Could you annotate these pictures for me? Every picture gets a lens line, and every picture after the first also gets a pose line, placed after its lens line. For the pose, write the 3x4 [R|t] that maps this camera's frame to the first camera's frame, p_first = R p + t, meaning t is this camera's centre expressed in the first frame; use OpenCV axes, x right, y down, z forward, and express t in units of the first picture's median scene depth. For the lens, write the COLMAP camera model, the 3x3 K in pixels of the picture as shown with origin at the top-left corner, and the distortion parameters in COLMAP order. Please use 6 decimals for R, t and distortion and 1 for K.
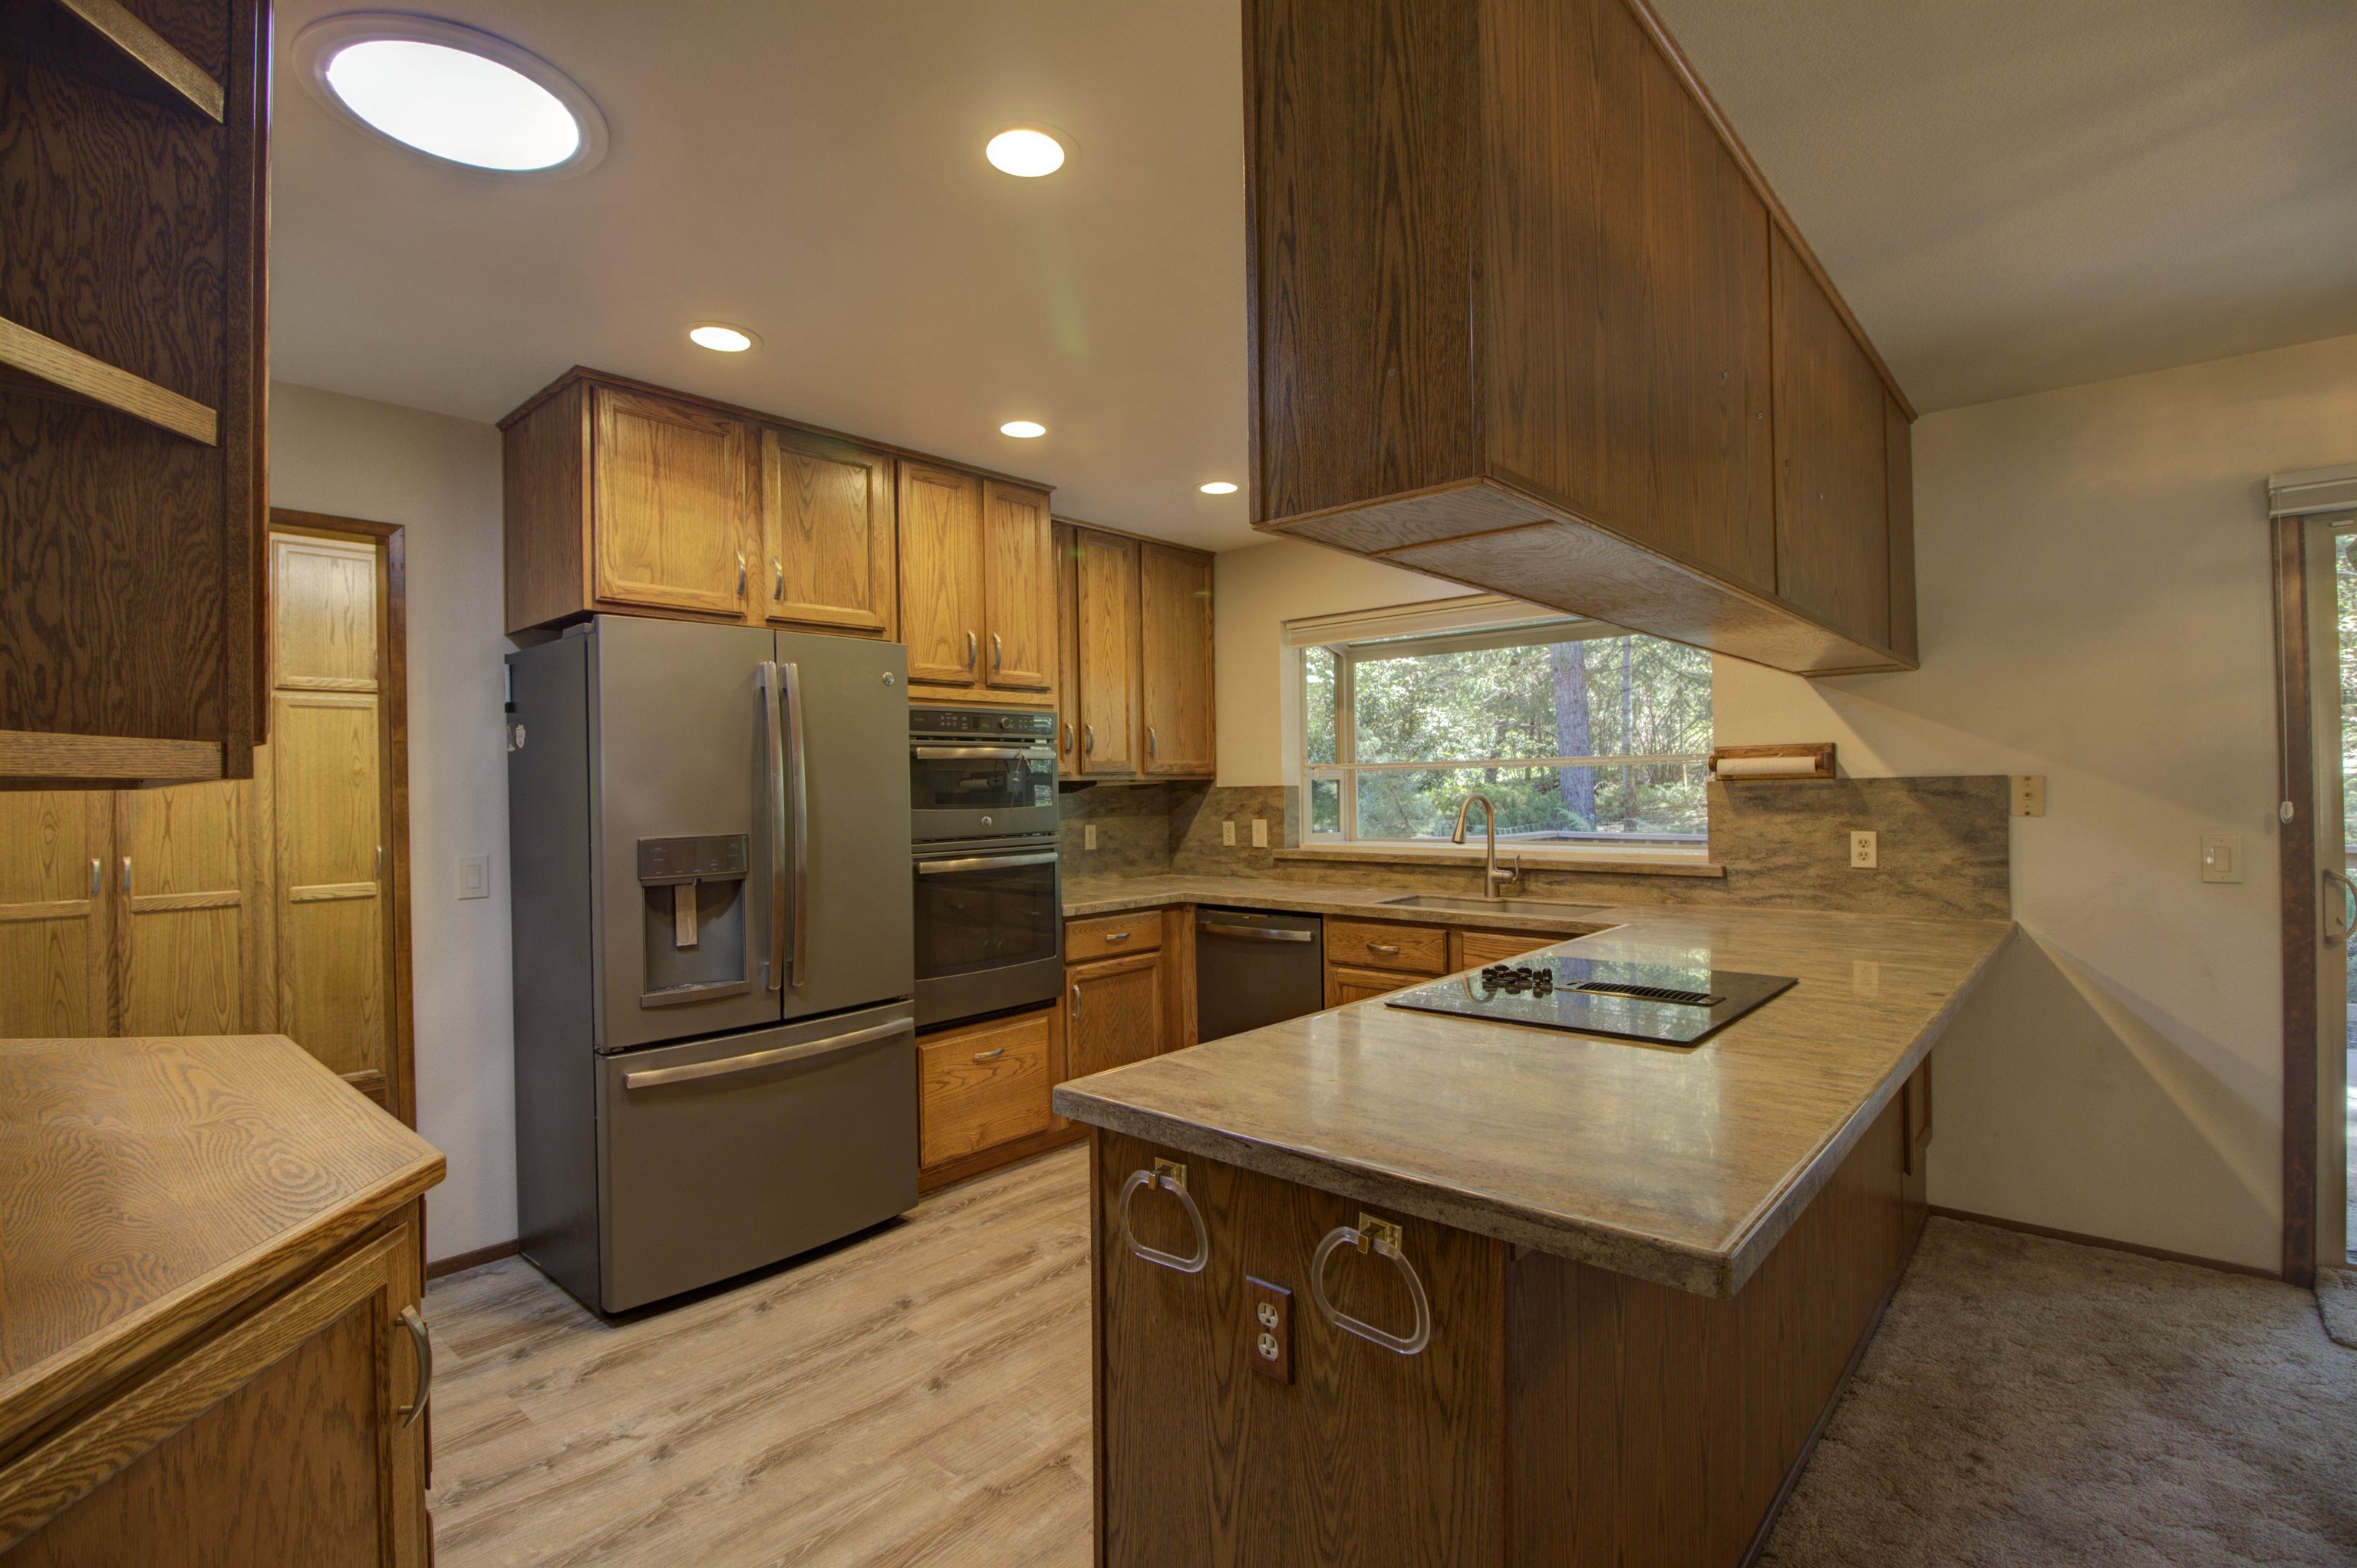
lens RADIAL K [[1100.1, 0, 1170.7], [0, 1100.1, 781.0], [0, 0, 1]] dist [-0.015102, -0.004117]
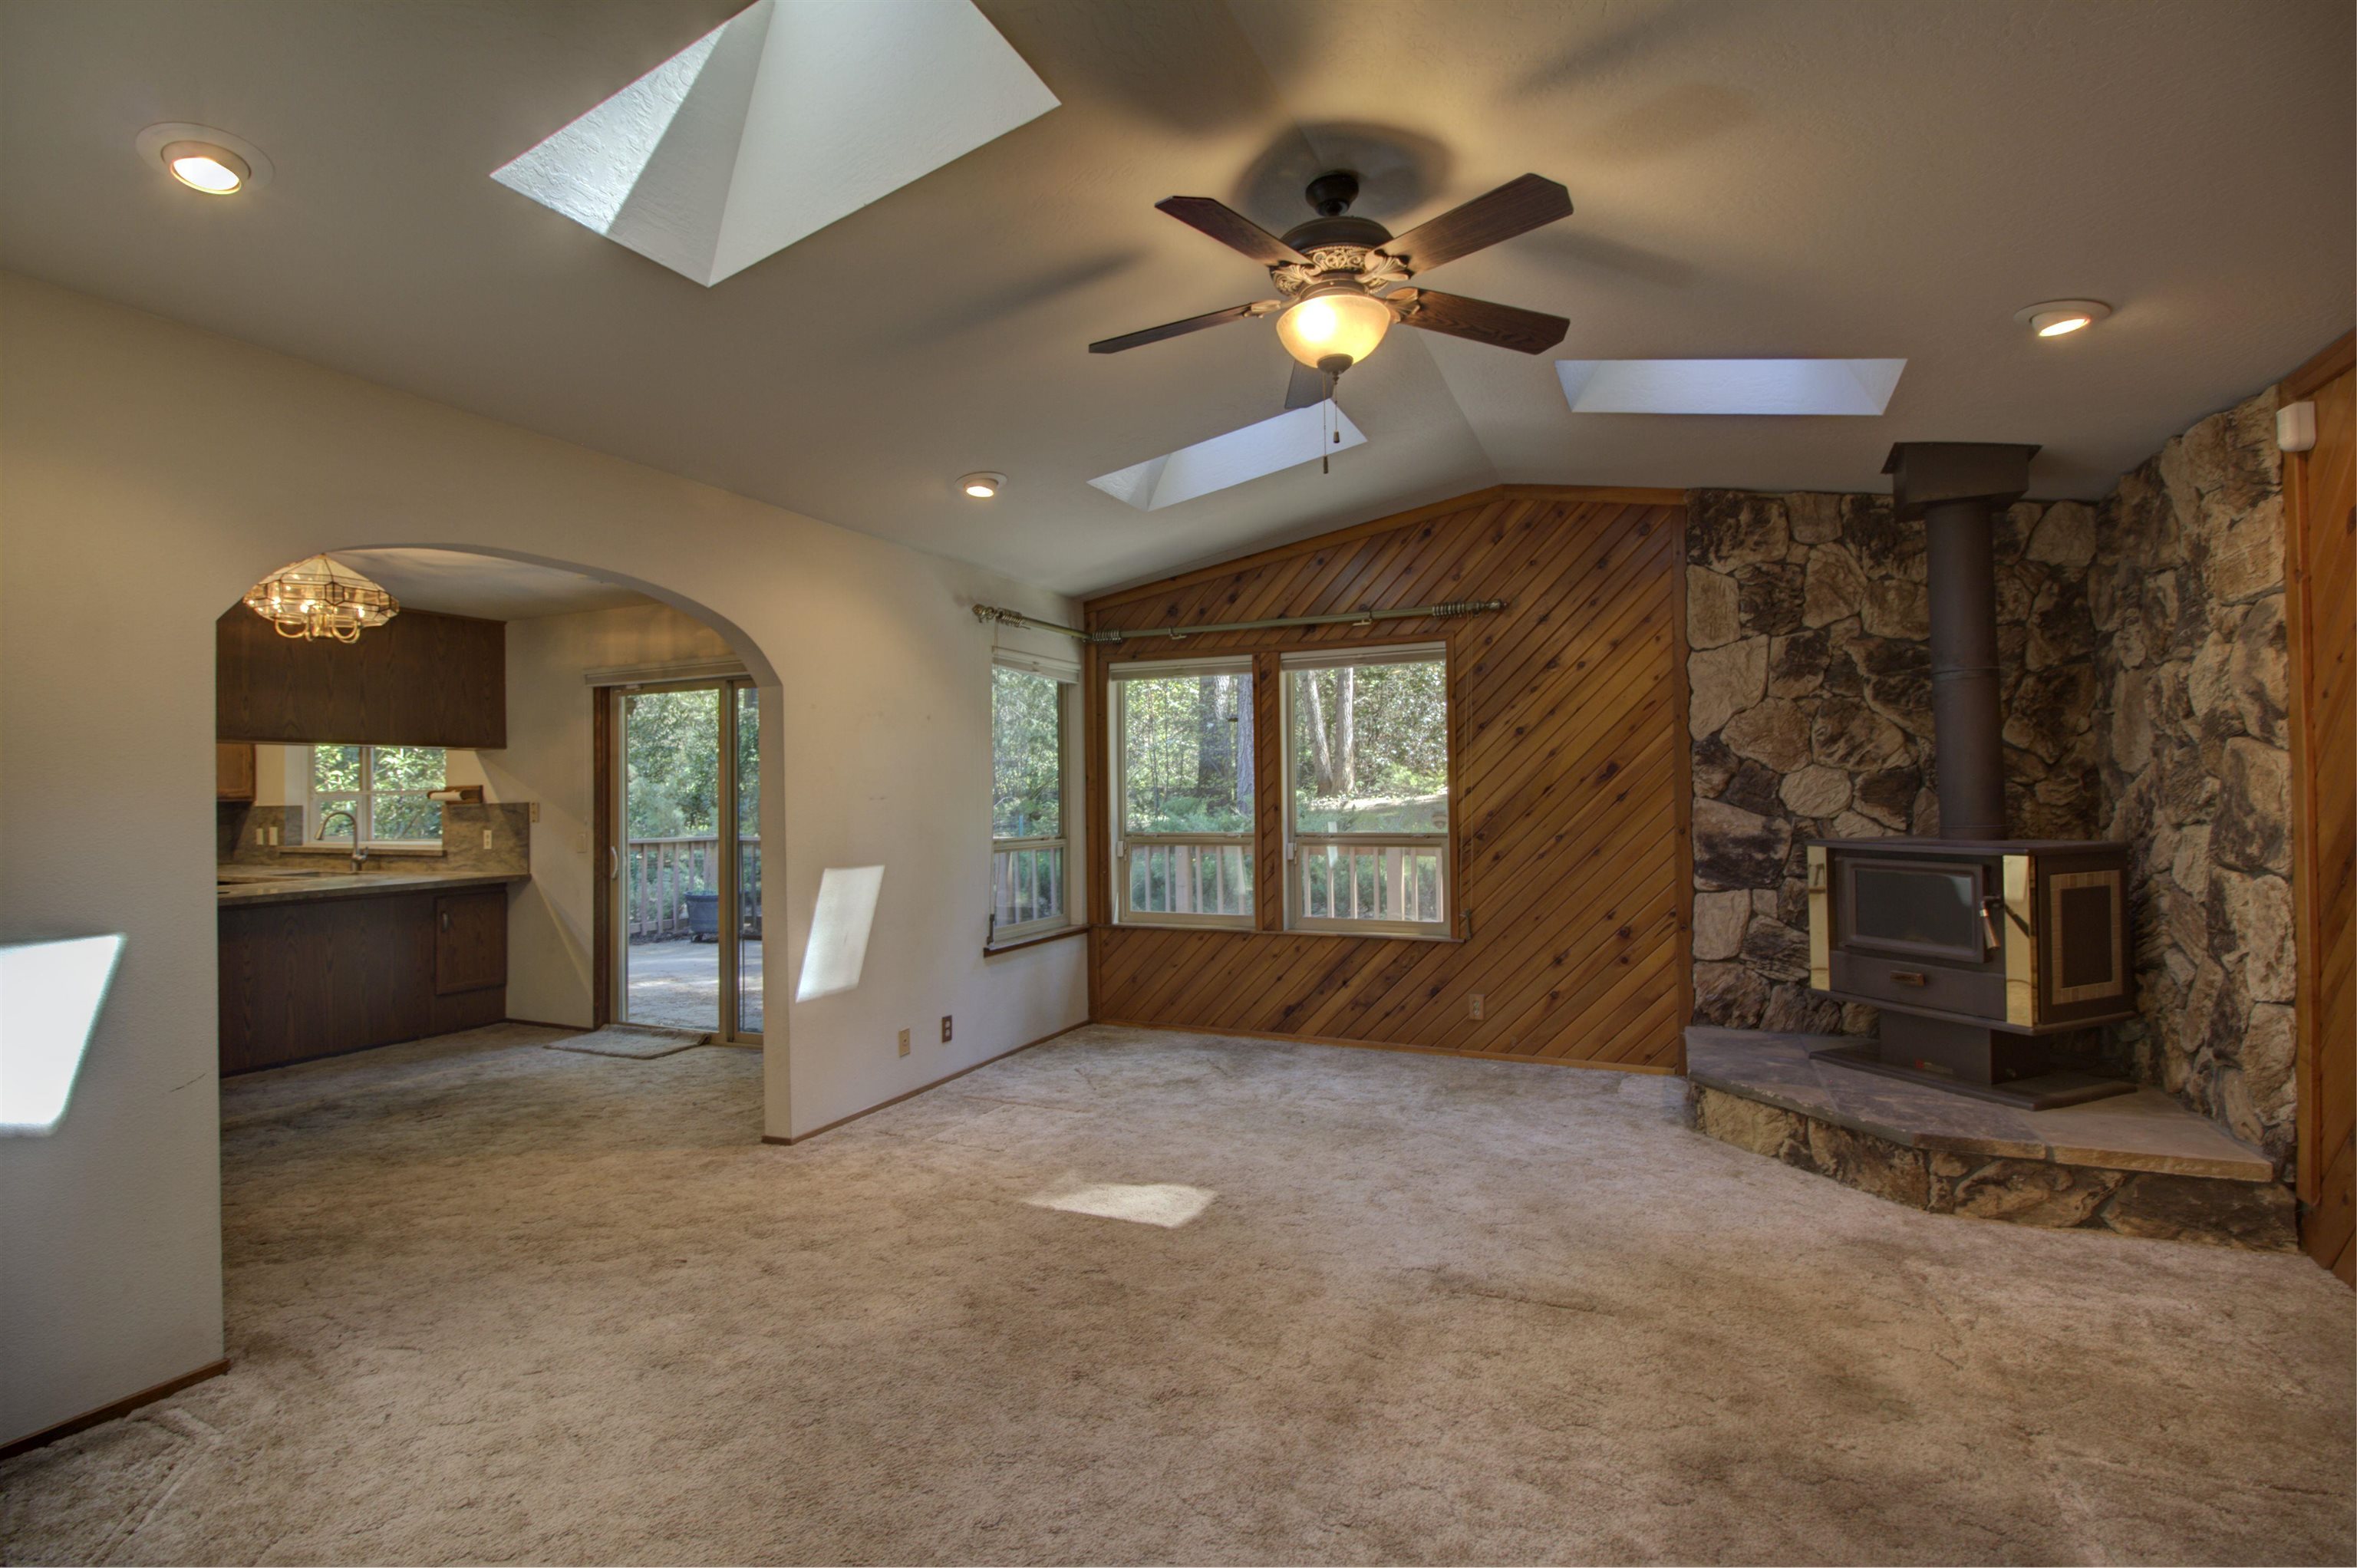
lens RADIAL K [[1100.1, 0, 1175.0], [0, 1100.1, 760.6], [0, 0, 1]] dist [-0.015102, -0.004117]
pose [[0.952264, 0.011759, 0.305048, 3.407599], [-0.002641, 0.999538, -0.030286, -0.066564], [-0.305263, 0.028034, 0.951855, -3.522088]]
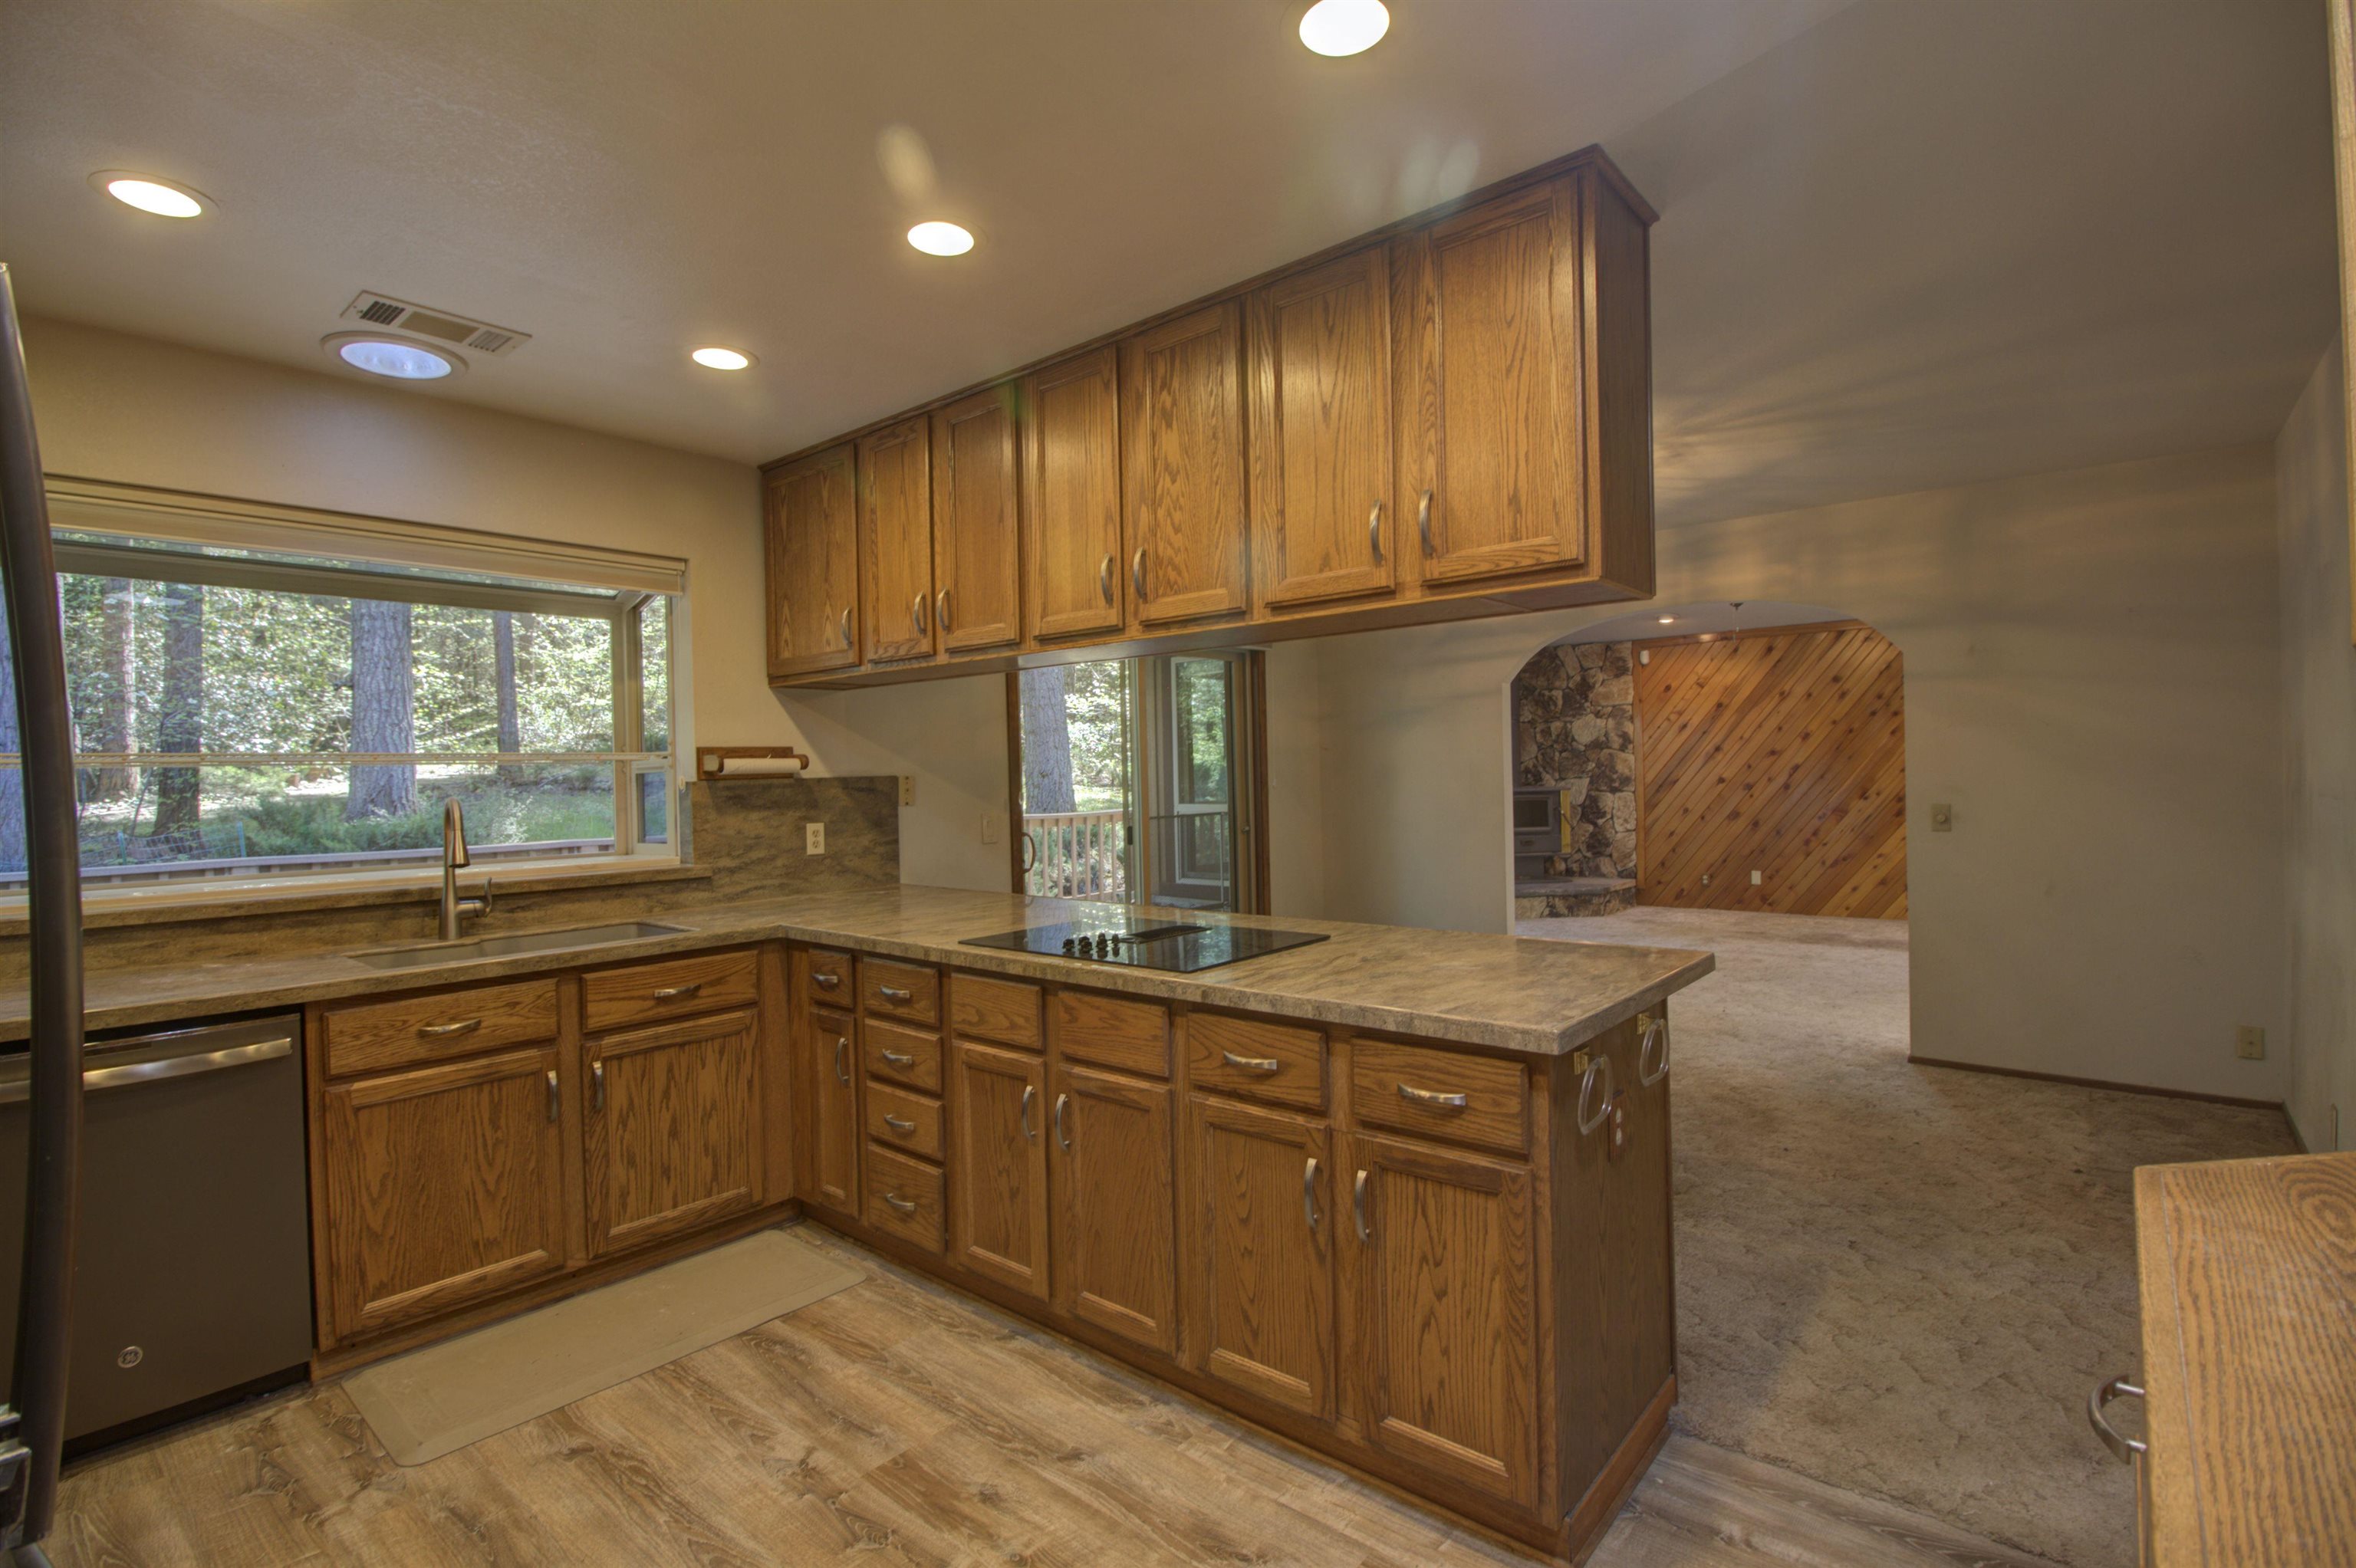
lens RADIAL K [[1099.5, 0, 1170.2], [0, 1099.5, 784.9], [0, 0, 1]] dist [-0.015102, -0.004117]
pose [[-0.034913, 0.004525, 0.999380, -1.554310], [0.015865, 0.999866, -0.003973, 0.044172], [-0.999264, 0.015717, -0.034980, 1.863710]]
